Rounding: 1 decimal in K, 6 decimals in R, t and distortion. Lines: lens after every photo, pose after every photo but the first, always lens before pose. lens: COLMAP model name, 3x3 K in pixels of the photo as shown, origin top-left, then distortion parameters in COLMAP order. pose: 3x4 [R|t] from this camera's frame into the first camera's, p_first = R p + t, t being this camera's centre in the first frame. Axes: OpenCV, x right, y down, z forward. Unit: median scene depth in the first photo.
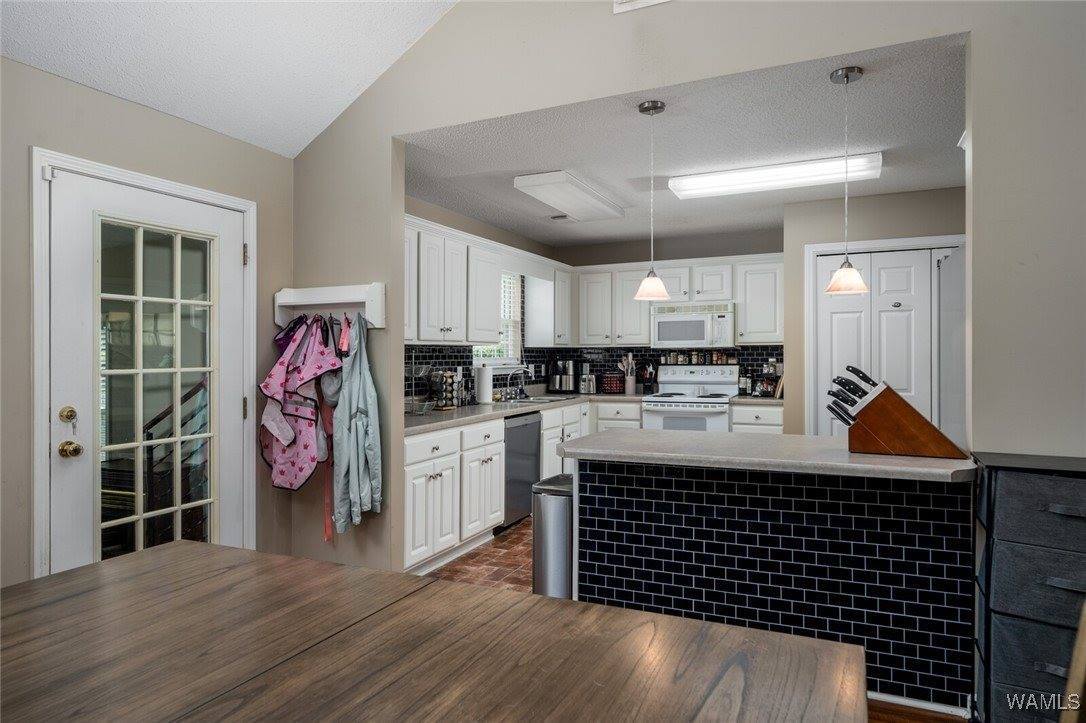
lens RADIAL K [[673.8, 0, 539.2], [0, 673.8, 357.6], [0, 0, 1]] dist [-0.004963, -0.000941]
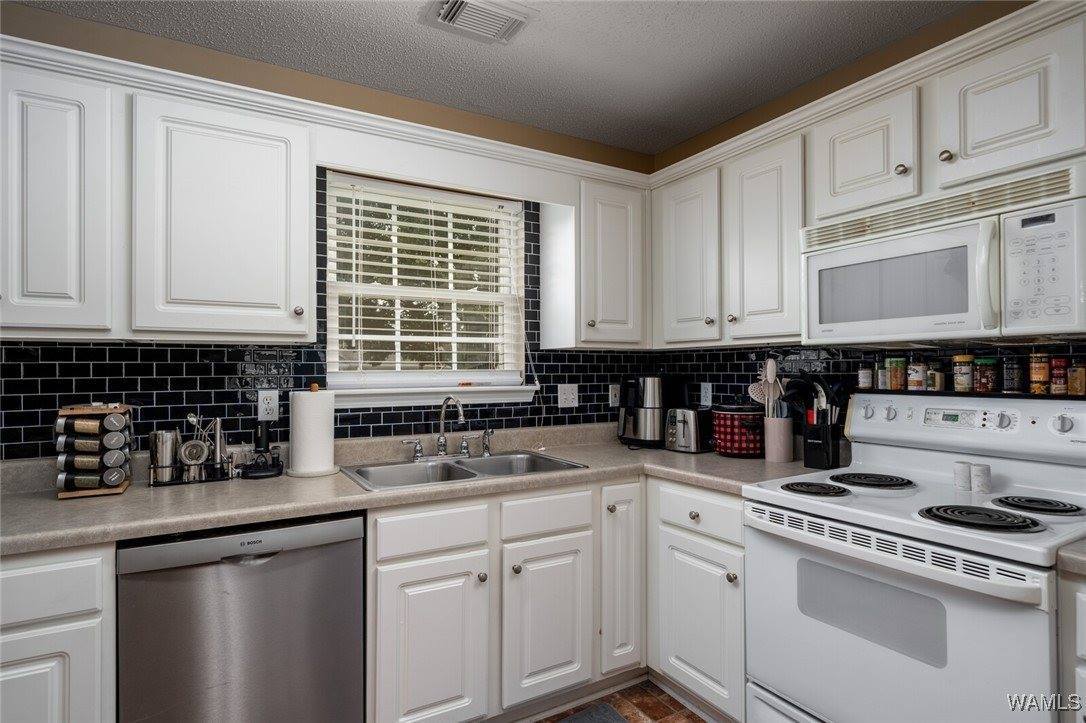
lens RADIAL K [[583.9, 0, 548.2], [0, 583.9, 358.5], [0, 0, 1]] dist [0.002841, -0.000706]
pose [[0.827934, -0.007014, -0.560782, 0.221402], [-0.004085, 0.999820, -0.018537, -0.000605], [0.560811, 0.017638, 0.827756, 0.646572]]
